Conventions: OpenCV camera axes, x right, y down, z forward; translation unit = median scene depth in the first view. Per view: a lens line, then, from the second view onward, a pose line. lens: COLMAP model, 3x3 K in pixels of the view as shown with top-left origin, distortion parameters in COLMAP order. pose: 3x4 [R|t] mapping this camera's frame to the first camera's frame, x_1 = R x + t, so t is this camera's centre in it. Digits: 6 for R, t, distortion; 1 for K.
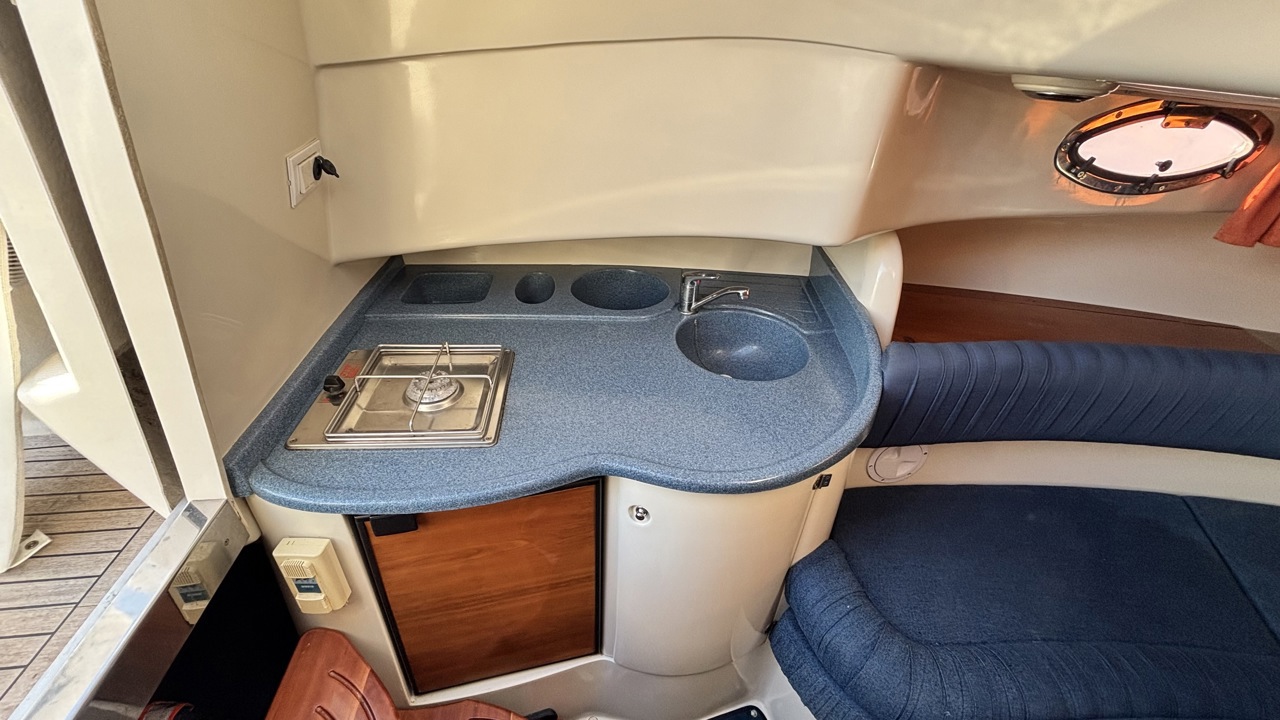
lens RADIAL K [[517.7, 0, 636.5], [0, 517.7, 359.4], [0, 0, 1]] dist [-0.001582, 0.001883]
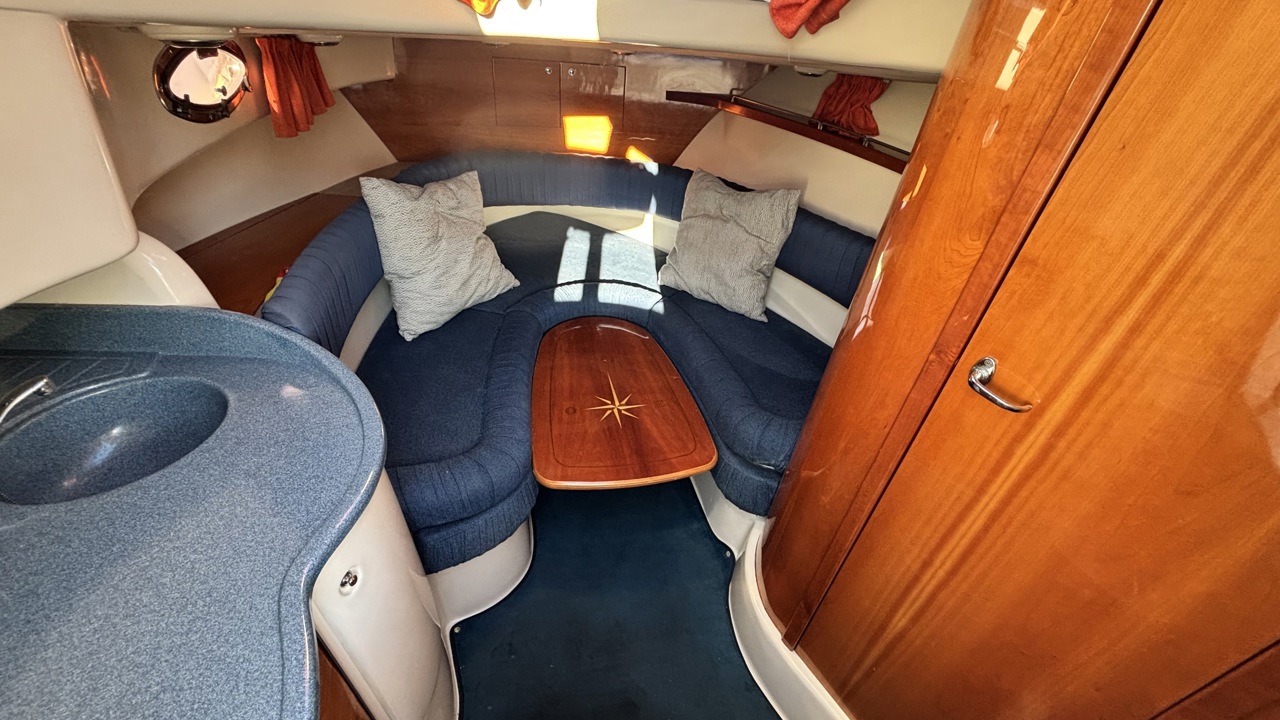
lens RADIAL K [[517.7, 0, 638.6], [0, 517.7, 358.6], [0, 0, 1]] dist [-0.001582, 0.001883]
pose [[-0.117996, -0.590662, 0.798245, -0.450905], [0.492109, 0.663425, 0.563645, -0.168963], [-0.862500, 0.459332, 0.212388, 0.199024]]
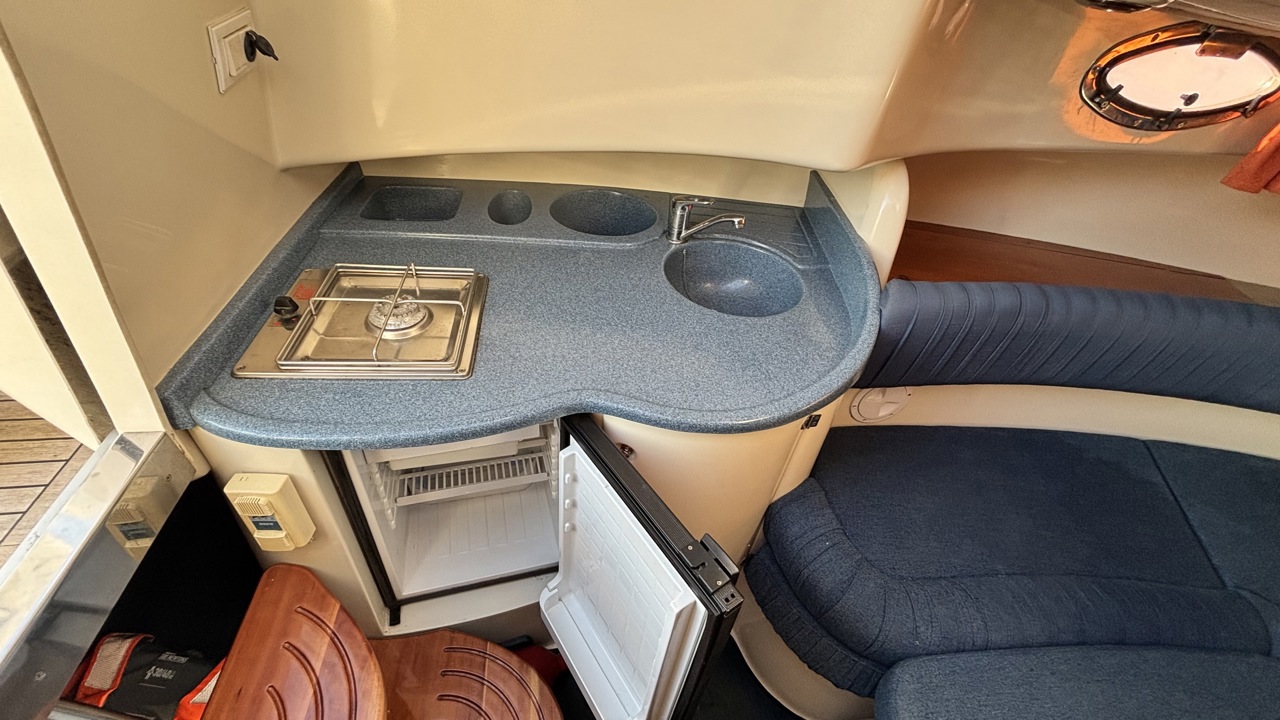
lens RADIAL K [[517.7, 0, 637.6], [0, 517.7, 359.4], [0, 0, 1]] dist [-0.001582, 0.001883]
pose [[0.998075, 0.024107, 0.057146, -0.024112], [-0.031220, 0.991406, 0.127043, 0.005798], [-0.053592, -0.128583, 0.990250, 0.064913]]
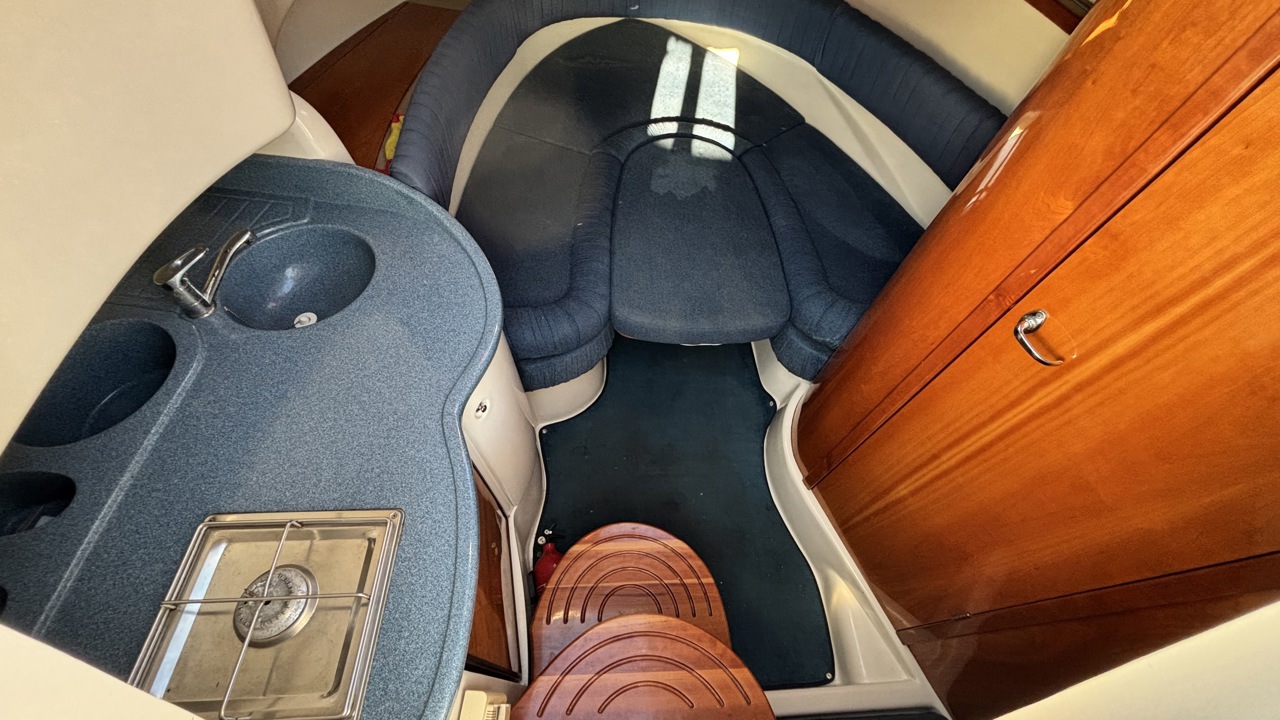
lens RADIAL K [[517.7, 0, 638.3], [0, 517.7, 359.5], [0, 0, 1]] dist [-0.001582, 0.001883]
pose [[0.046973, -0.839030, 0.542053, -0.446742], [0.507363, 0.487482, 0.710594, -0.349404], [-0.860451, 0.241639, 0.448591, 0.125193]]
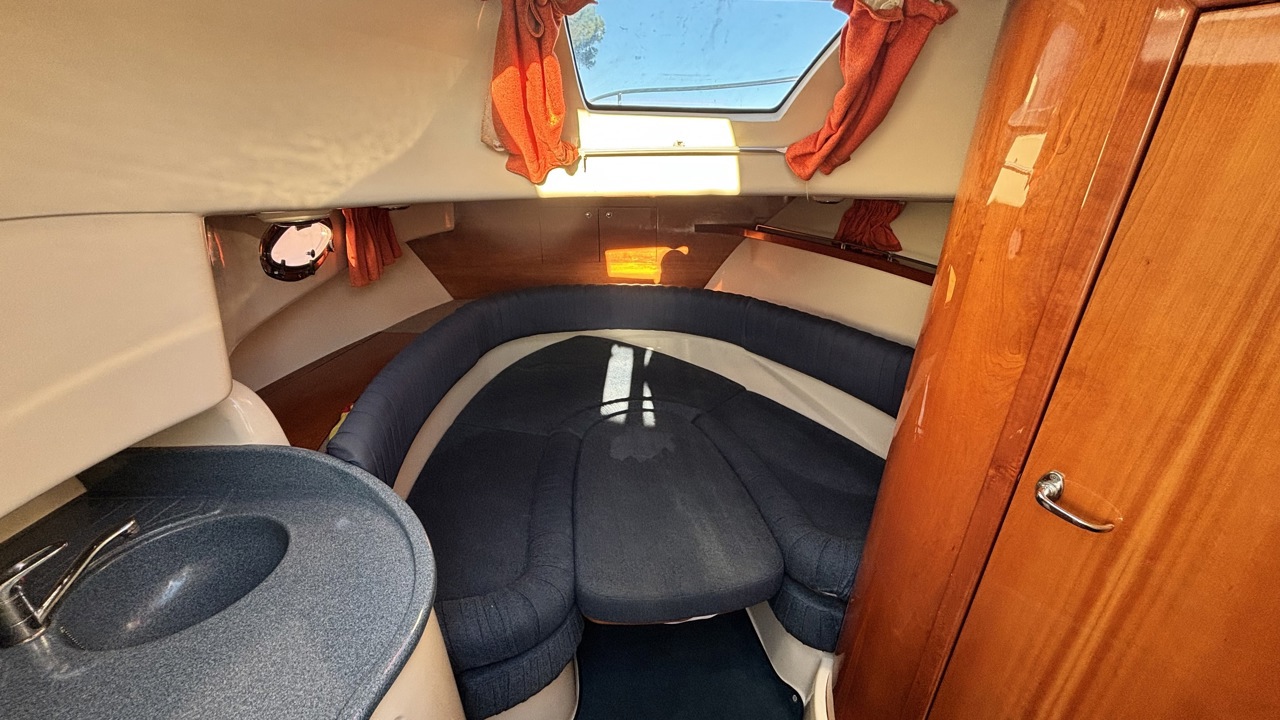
lens RADIAL K [[517.7, 0, 637.6], [0, 517.7, 357.3], [0, 0, 1]] dist [-0.001582, 0.001883]
pose [[-0.073291, -0.398382, 0.914287, -0.460166], [0.556819, 0.744215, 0.368912, -0.199269], [-0.827394, 0.536130, 0.167283, 0.192700]]
